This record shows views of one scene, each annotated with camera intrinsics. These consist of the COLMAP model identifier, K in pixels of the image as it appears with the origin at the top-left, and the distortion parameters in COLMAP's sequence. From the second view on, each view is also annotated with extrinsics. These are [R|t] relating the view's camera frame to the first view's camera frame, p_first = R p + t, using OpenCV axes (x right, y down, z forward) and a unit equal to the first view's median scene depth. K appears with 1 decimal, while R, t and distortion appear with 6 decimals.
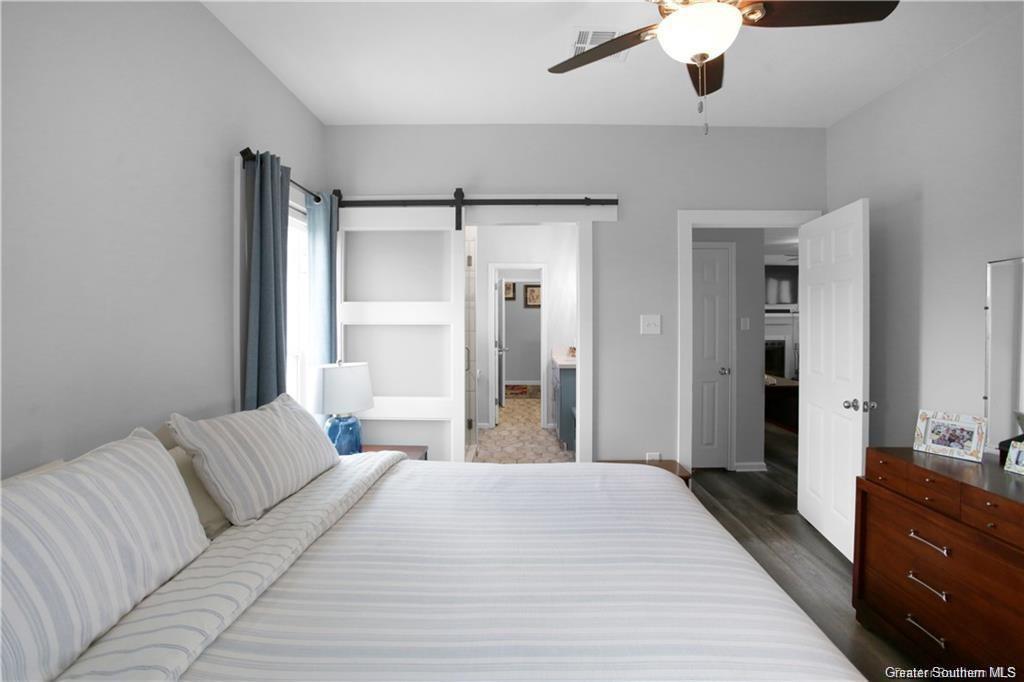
lens RADIAL K [[503.6, 0, 515.1], [0, 503.6, 332.0], [0, 0, 1]] dist [-0.024073, 0.004903]
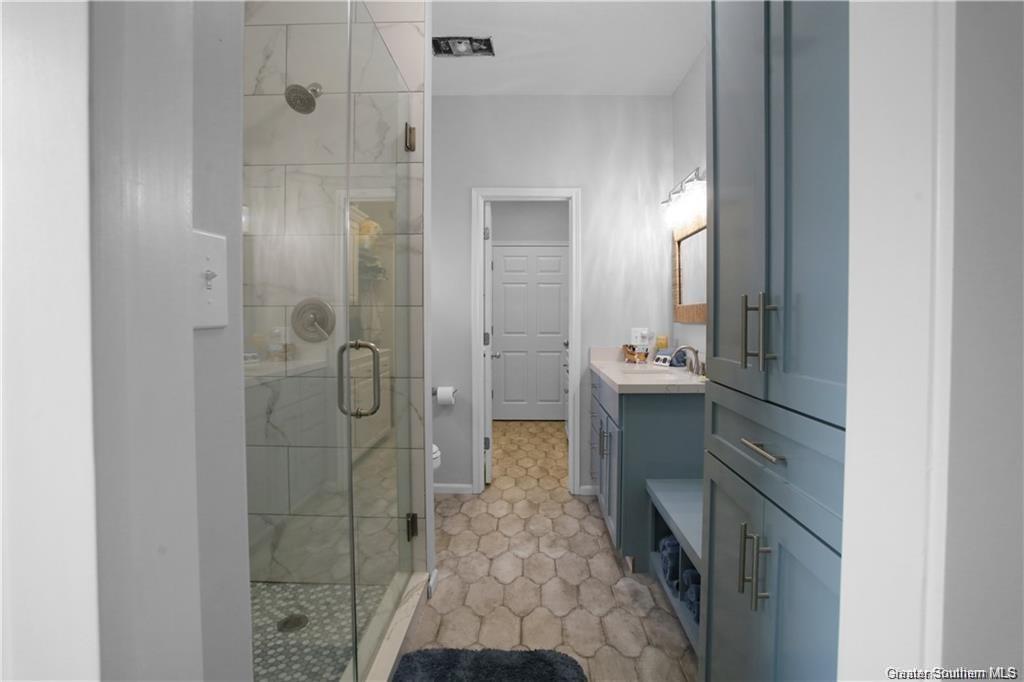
lens RADIAL K [[503.6, 0, 516.1], [0, 503.6, 335.5], [0, 0, 1]] dist [-0.024073, 0.004903]
pose [[0.999809, 0.002788, -0.019332, 0.012047], [-0.002450, 0.999843, 0.017526, 0.027052], [0.019378, -0.017475, 0.999659, 1.099732]]
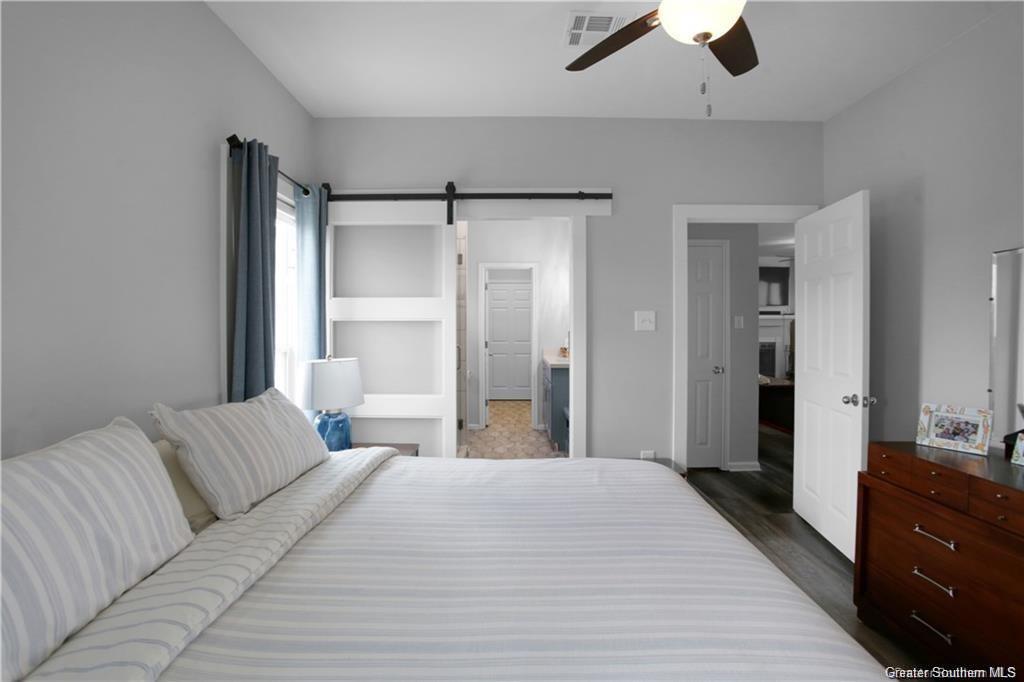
lens RADIAL K [[503.6, 0, 507.5], [0, 503.6, 338.2], [0, 0, 1]] dist [-0.024073, 0.004903]
pose [[0.999967, 0.000367, 0.008096, -0.010255], [-0.000393, 0.999995, 0.003214, 0.019786], [-0.008094, -0.003217, 0.999962, 0.020813]]
